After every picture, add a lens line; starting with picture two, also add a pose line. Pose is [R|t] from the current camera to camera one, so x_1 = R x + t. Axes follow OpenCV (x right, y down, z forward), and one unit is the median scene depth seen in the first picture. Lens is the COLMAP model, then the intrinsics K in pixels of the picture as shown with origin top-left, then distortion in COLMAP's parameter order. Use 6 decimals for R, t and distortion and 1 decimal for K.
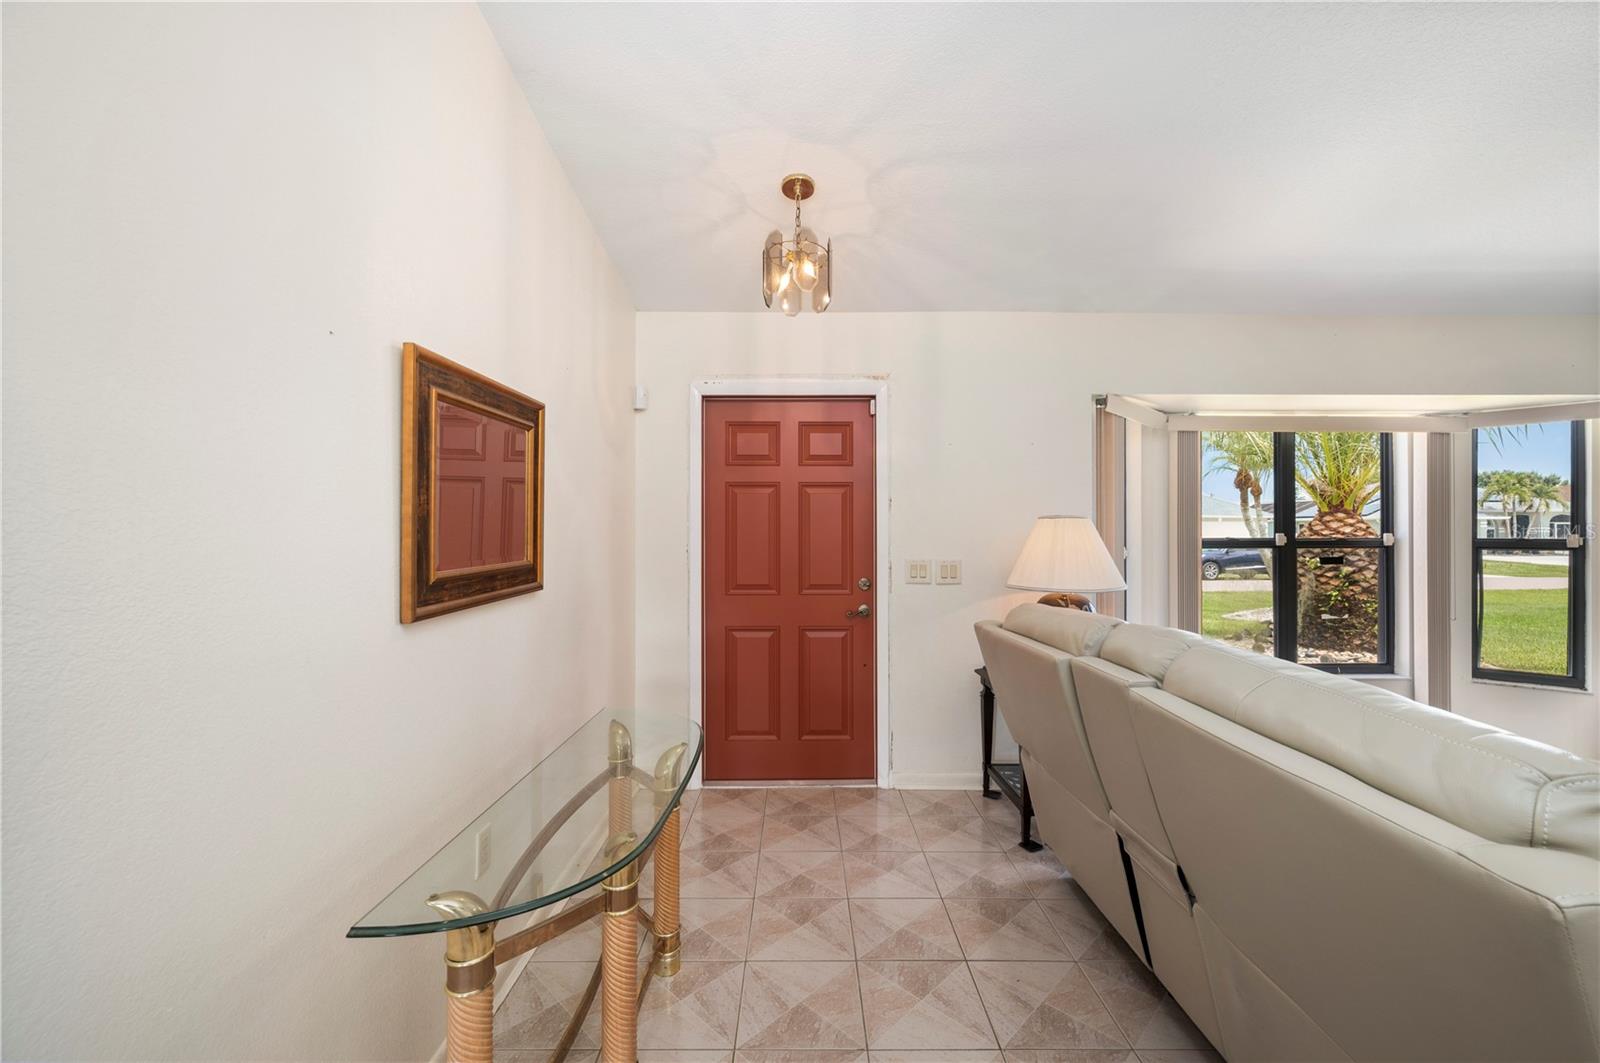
lens RADIAL K [[637.8, 0, 800.6], [0, 637.8, 529.5], [0, 0, 1]] dist [-0.002944, 0.000807]
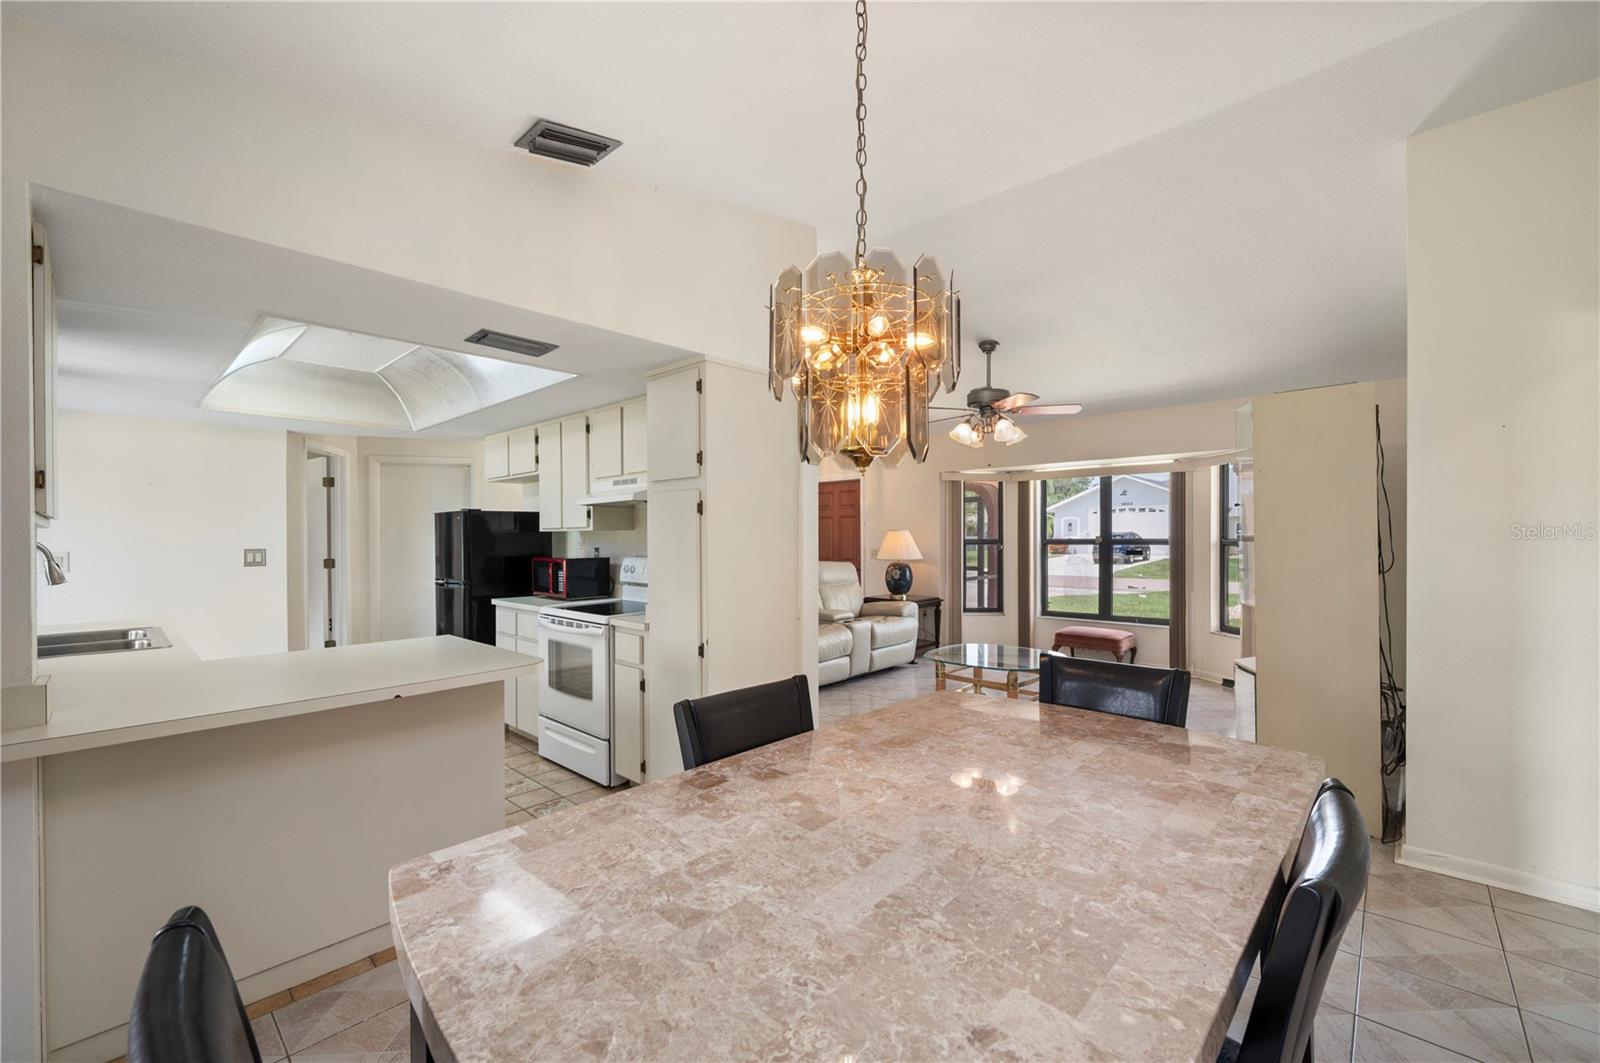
lens RADIAL K [[649.2, 0, 802.2], [0, 649.2, 539.6], [0, 0, 1]] dist [-0.003707, -0.000909]
pose [[0.727285, -0.000375, -0.686335, 1.615748], [0.008935, 0.999920, 0.008922, -0.007805], [0.686277, -0.012621, 0.727231, -0.922530]]
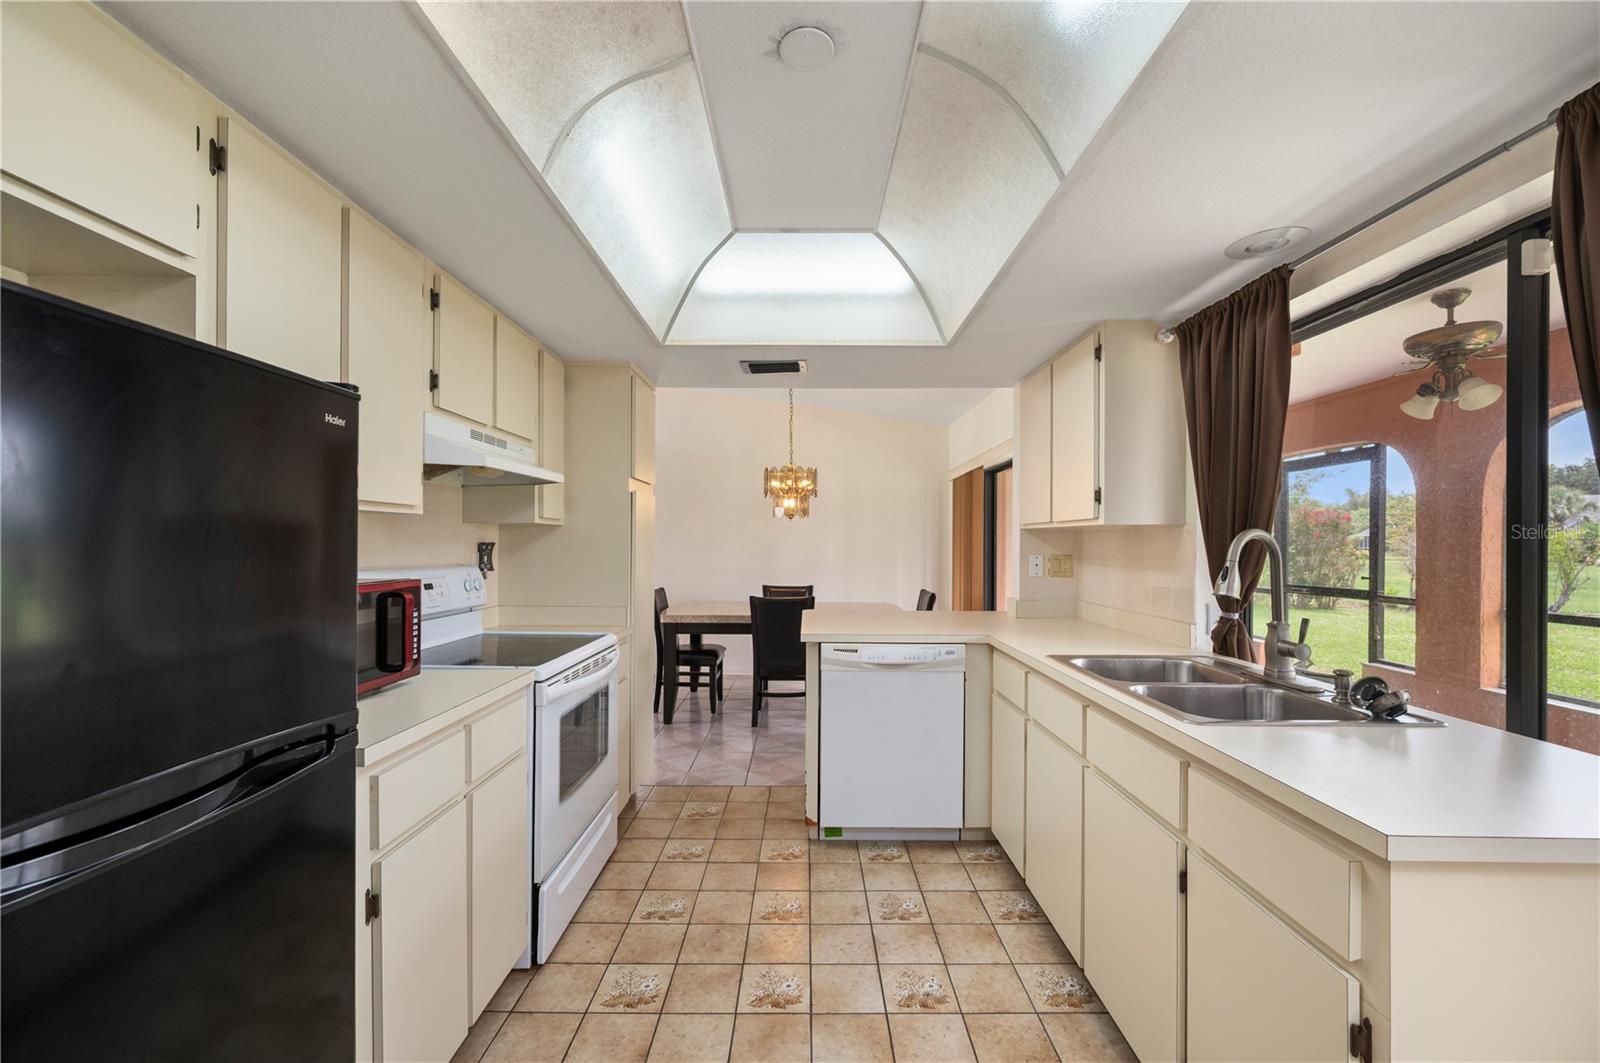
lens RADIAL K [[637.8, 0, 801.8], [0, 637.8, 542.6], [0, 0, 1]] dist [-0.002944, 0.000807]
pose [[0.018209, 0.000628, 0.999834, -0.098936], [-0.010169, 0.999948, -0.000443, 0.003404], [-0.999782, -0.010159, 0.018215, -0.642208]]
